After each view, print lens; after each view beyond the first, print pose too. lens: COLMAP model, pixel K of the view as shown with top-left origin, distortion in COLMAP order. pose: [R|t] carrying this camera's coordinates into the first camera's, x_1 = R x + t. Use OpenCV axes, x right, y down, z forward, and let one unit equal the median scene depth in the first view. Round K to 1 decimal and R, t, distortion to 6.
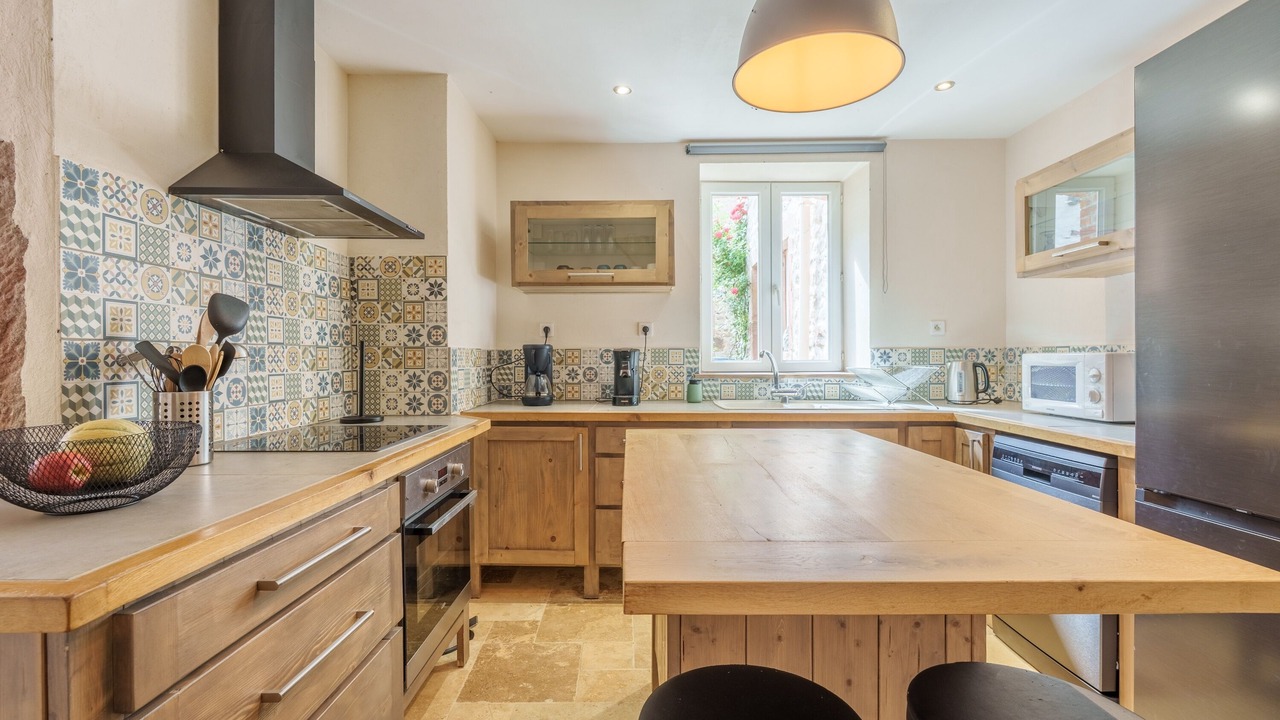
lens RADIAL K [[577.8, 0, 640.8], [0, 577.8, 357.5], [0, 0, 1]] dist [0.002545, 0.000686]
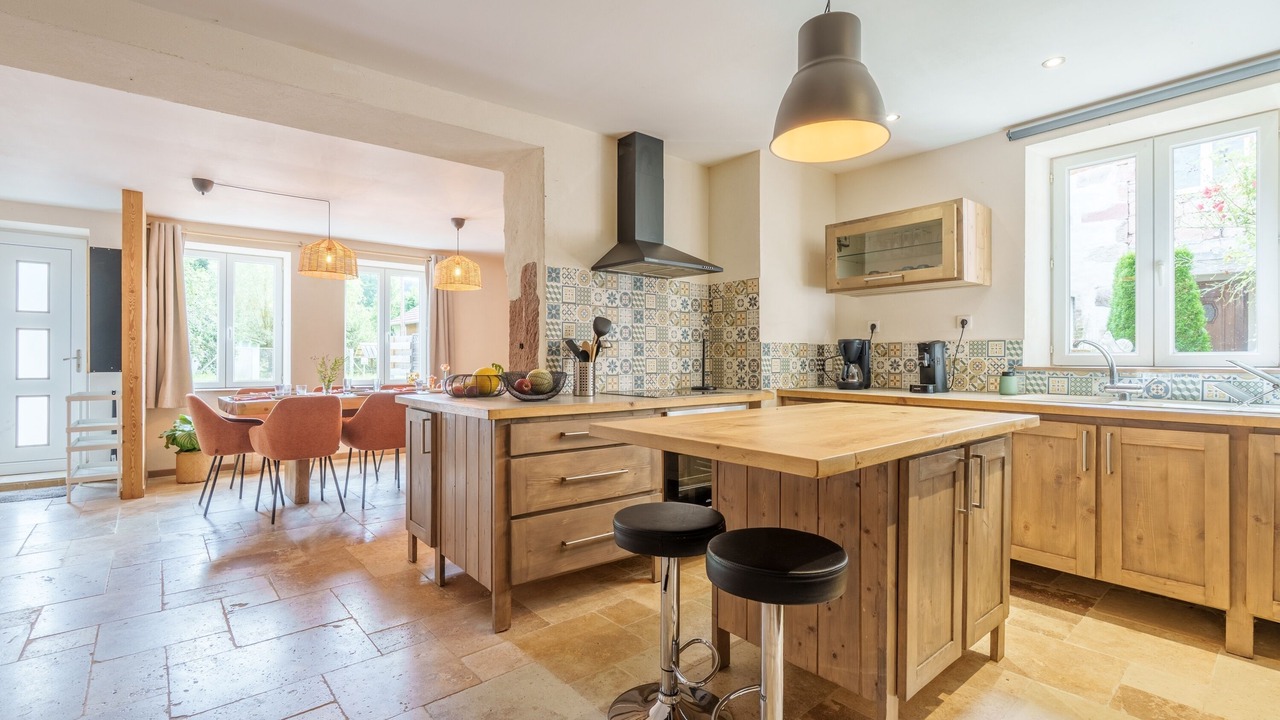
lens RADIAL K [[577.8, 0, 641.8], [0, 577.8, 359.2], [0, 0, 1]] dist [0.002545, 0.000686]
pose [[0.646650, 0.004207, -0.762775, 0.562676], [-0.003839, 0.999990, 0.002261, 0.022343], [0.762777, 0.001466, 0.646660, -0.138420]]
